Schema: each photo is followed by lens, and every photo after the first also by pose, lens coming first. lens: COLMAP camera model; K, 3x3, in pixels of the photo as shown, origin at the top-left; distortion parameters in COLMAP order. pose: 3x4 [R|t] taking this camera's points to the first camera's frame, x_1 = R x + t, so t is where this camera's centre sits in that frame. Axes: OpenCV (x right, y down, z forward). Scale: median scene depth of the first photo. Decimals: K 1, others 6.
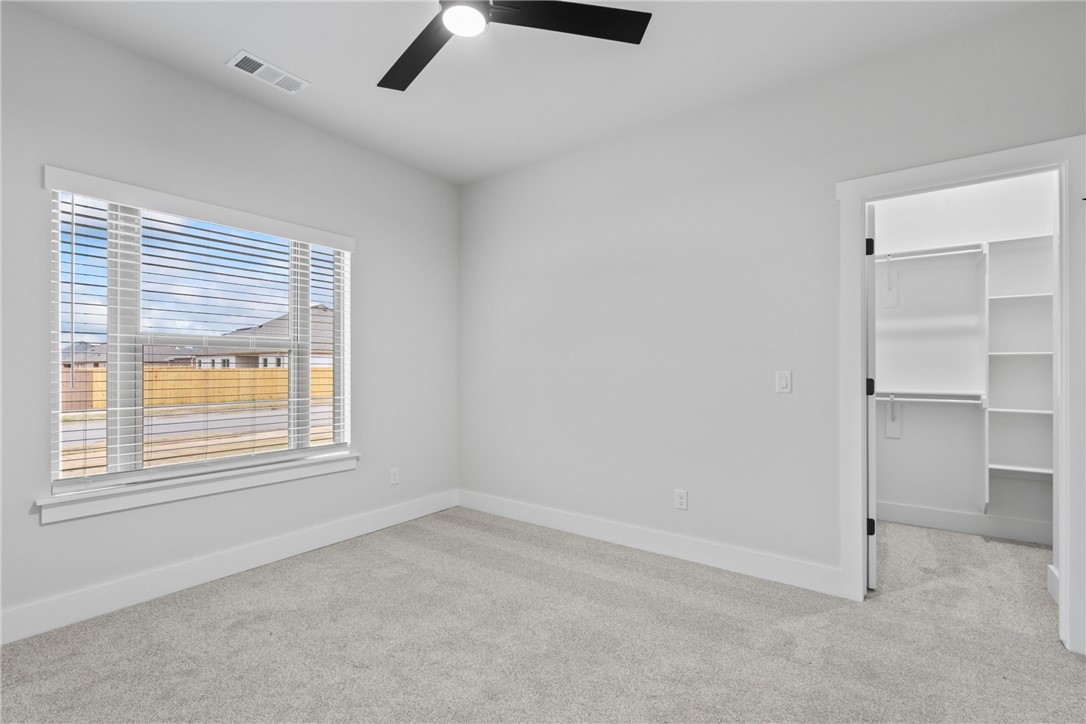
lens RADIAL K [[492.9, 0, 544.5], [0, 492.9, 366.8], [0, 0, 1]] dist [0.000033, 0.000090]
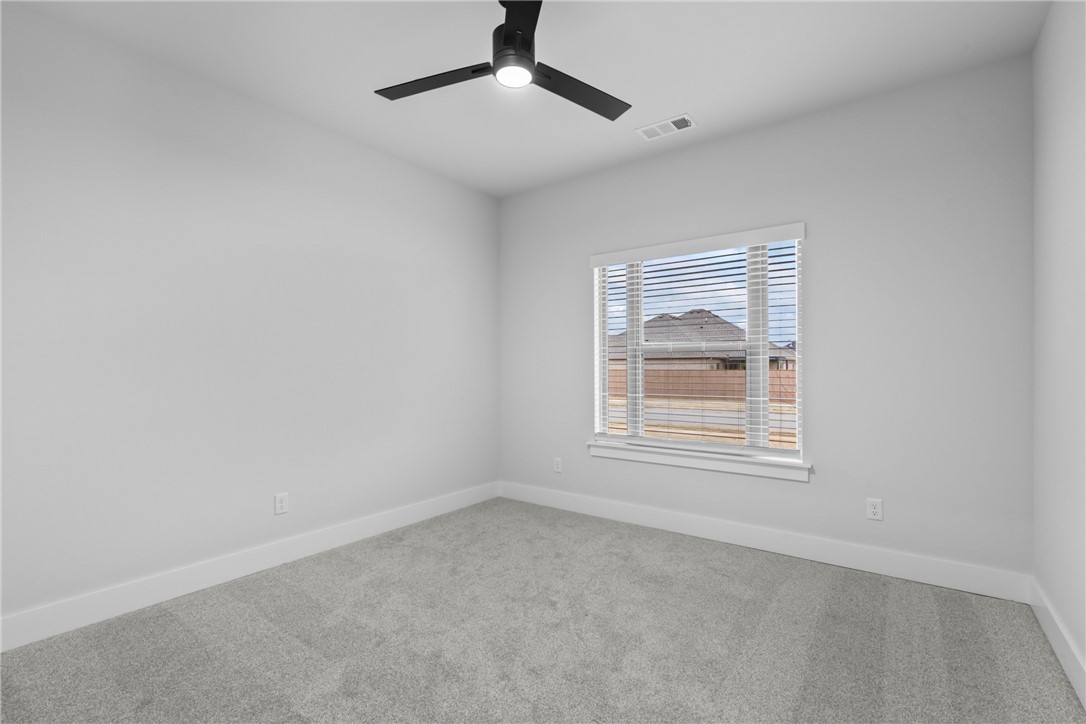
lens RADIAL K [[477.2, 0, 544.2], [0, 477.2, 376.4], [0, 0, 1]] dist [0.000491, 0.000189]
pose [[0.009237, 0.001376, -0.999956, 0.579844], [-0.003806, 0.999992, 0.001340, 0.023113], [0.999950, 0.003794, 0.009242, 0.648305]]
